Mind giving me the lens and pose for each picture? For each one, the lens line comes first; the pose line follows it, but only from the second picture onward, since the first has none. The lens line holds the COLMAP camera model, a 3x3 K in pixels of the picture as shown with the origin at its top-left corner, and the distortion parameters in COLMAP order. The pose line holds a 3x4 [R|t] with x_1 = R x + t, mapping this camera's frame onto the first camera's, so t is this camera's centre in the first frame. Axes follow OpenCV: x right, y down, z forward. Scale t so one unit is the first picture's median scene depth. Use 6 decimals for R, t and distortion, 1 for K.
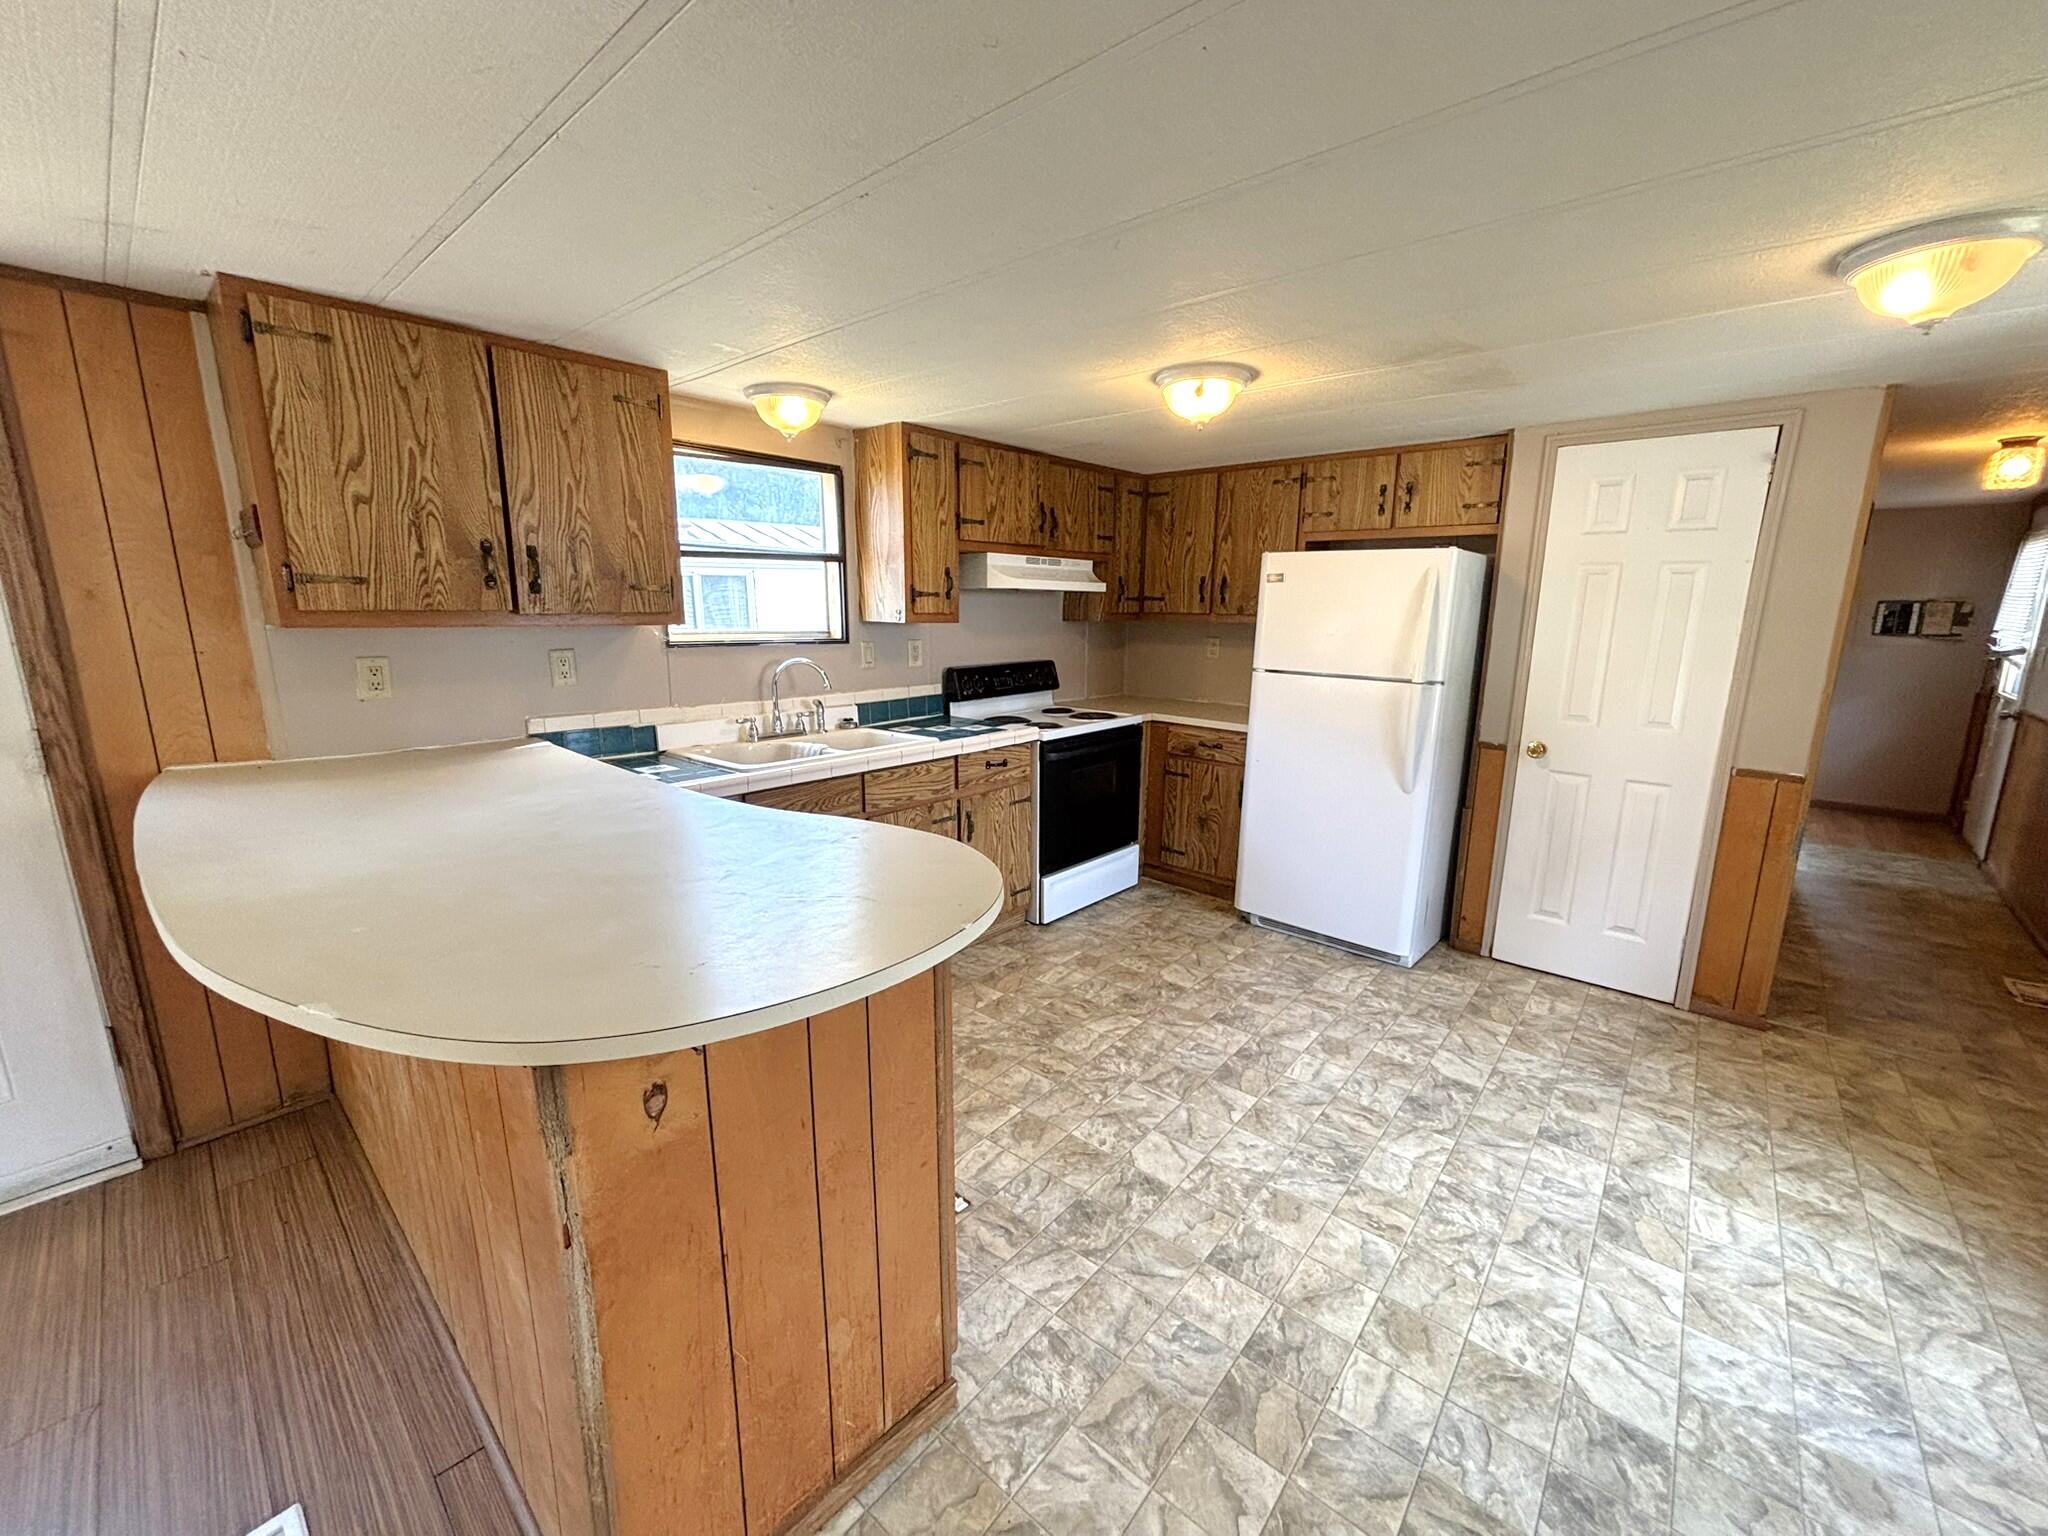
lens RADIAL K [[824.3, 0, 1024.0], [0, 824.3, 768.0], [0, 0, 1]] dist [0.000673, 0.006102]
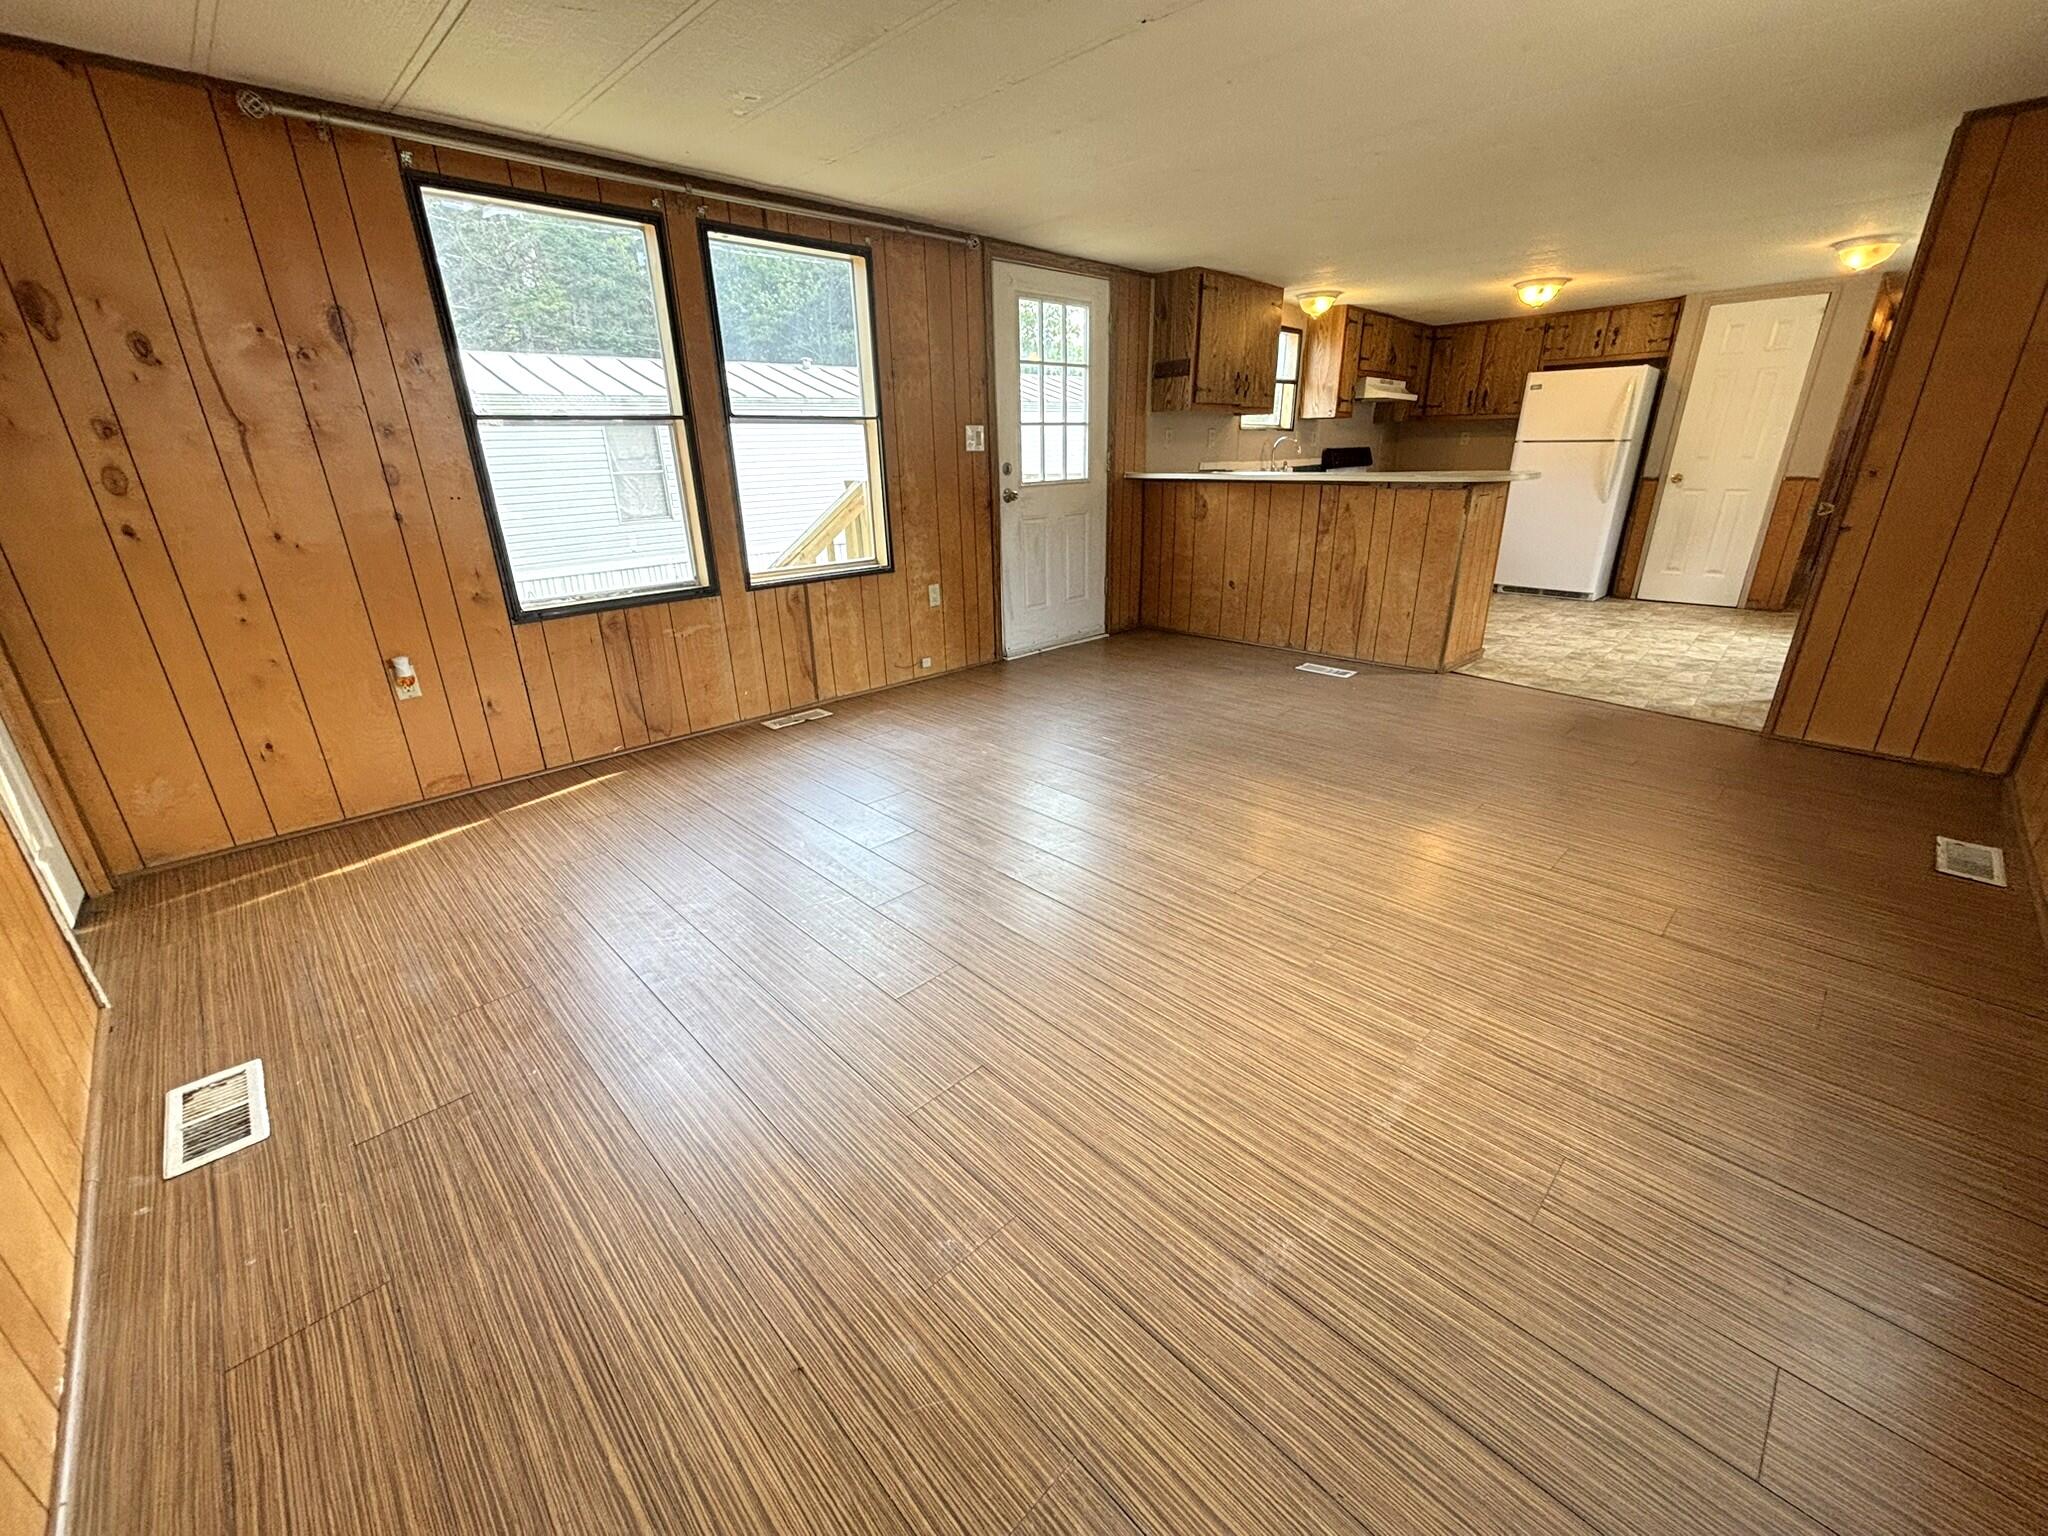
lens RADIAL K [[824.3, 0, 1024.0], [0, 824.3, 768.0], [0, 0, 1]] dist [0.000673, 0.006102]
pose [[0.998504, -0.001557, -0.054655, -0.728974], [0.010400, 0.986751, 0.161905, 0.293849], [0.053679, -0.162232, 0.985292, -1.000416]]
